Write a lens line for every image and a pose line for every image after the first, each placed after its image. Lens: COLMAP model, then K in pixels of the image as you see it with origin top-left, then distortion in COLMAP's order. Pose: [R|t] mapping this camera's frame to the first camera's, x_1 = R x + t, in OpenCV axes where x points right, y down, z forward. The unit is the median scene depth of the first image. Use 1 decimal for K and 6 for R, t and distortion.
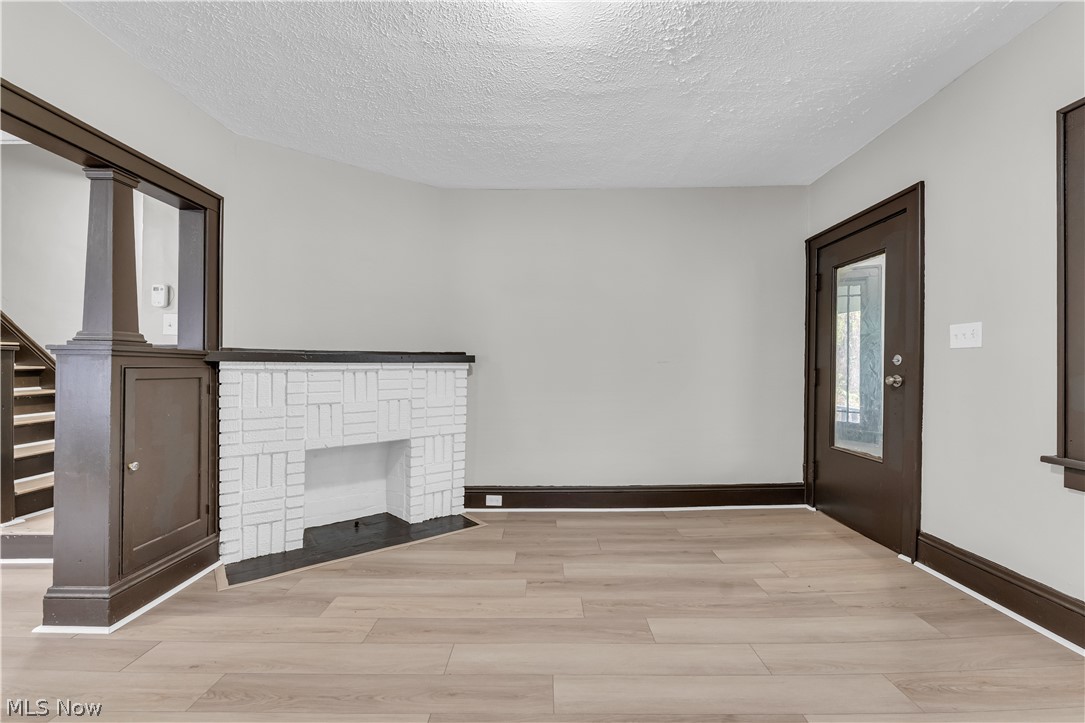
lens RADIAL K [[445.8, 0, 541.4], [0, 445.8, 365.5], [0, 0, 1]] dist [-0.011911, -0.000043]
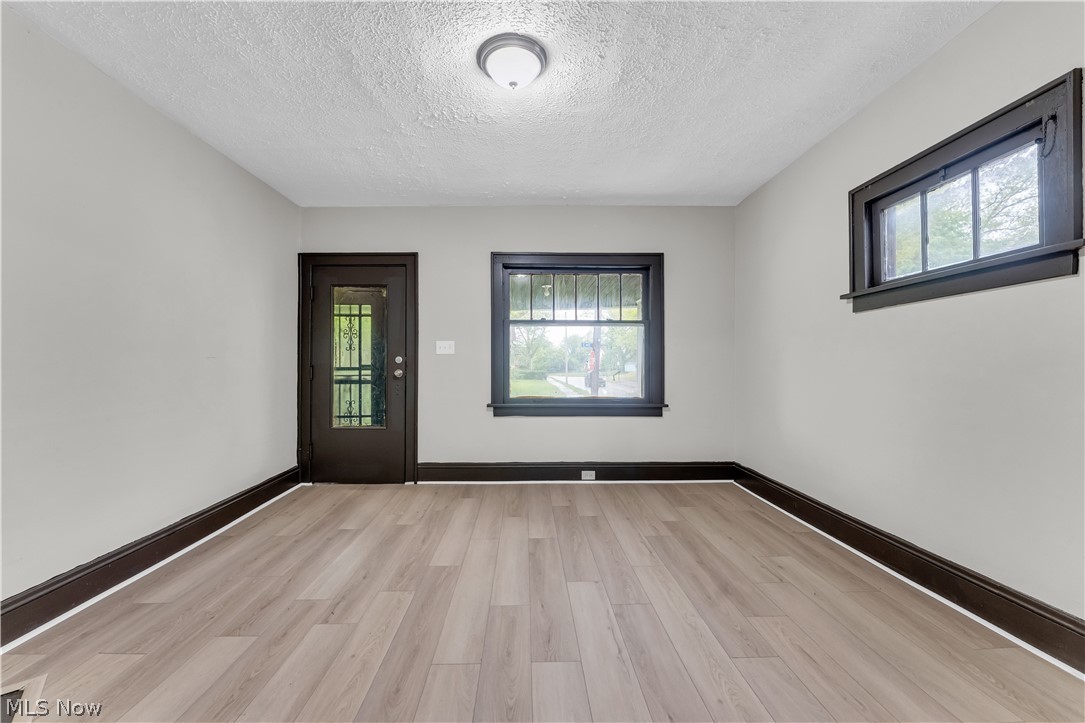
lens RADIAL K [[445.8, 0, 541.4], [0, 445.8, 365.5], [0, 0, 1]] dist [-0.011911, -0.000043]
pose [[-0.042040, 0.000336, 0.999116, -0.713302], [-0.005887, 0.999983, -0.000584, 0.005337], [-0.999099, -0.005906, -0.042038, 0.517635]]
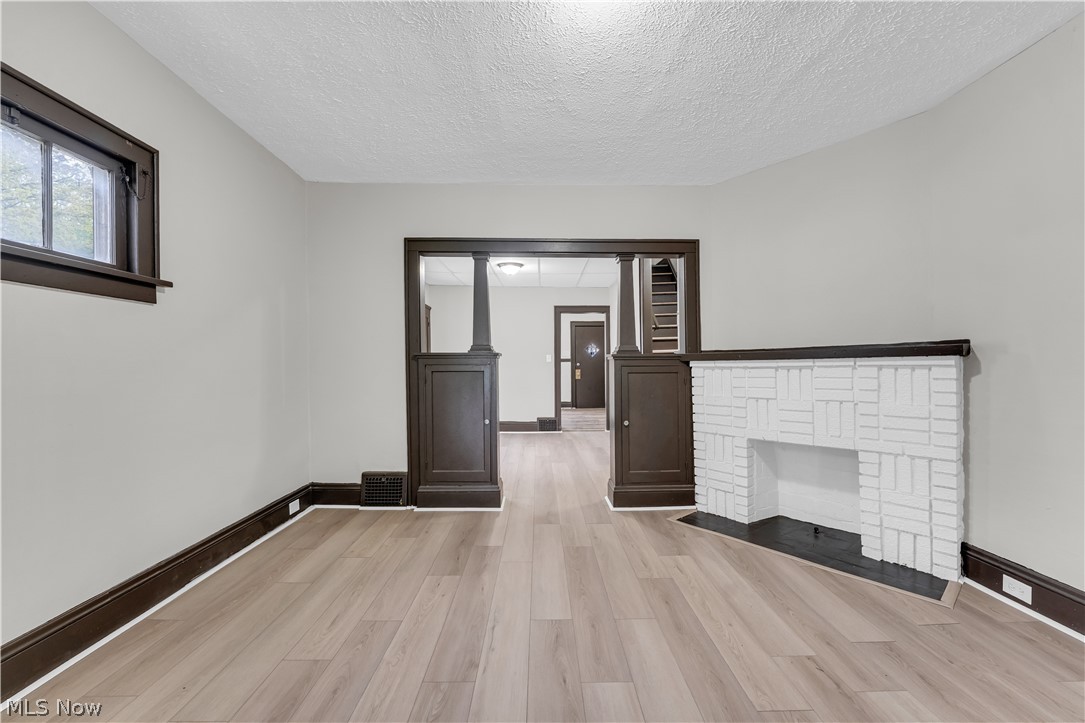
lens RADIAL K [[445.8, 0, 541.4], [0, 445.8, 365.5], [0, 0, 1]] dist [-0.011911, -0.000043]
pose [[0.010287, -0.000449, -0.999947, 0.570397], [0.015724, 0.999876, -0.000287, -0.001500], [0.999823, -0.015720, 0.010293, 0.454553]]
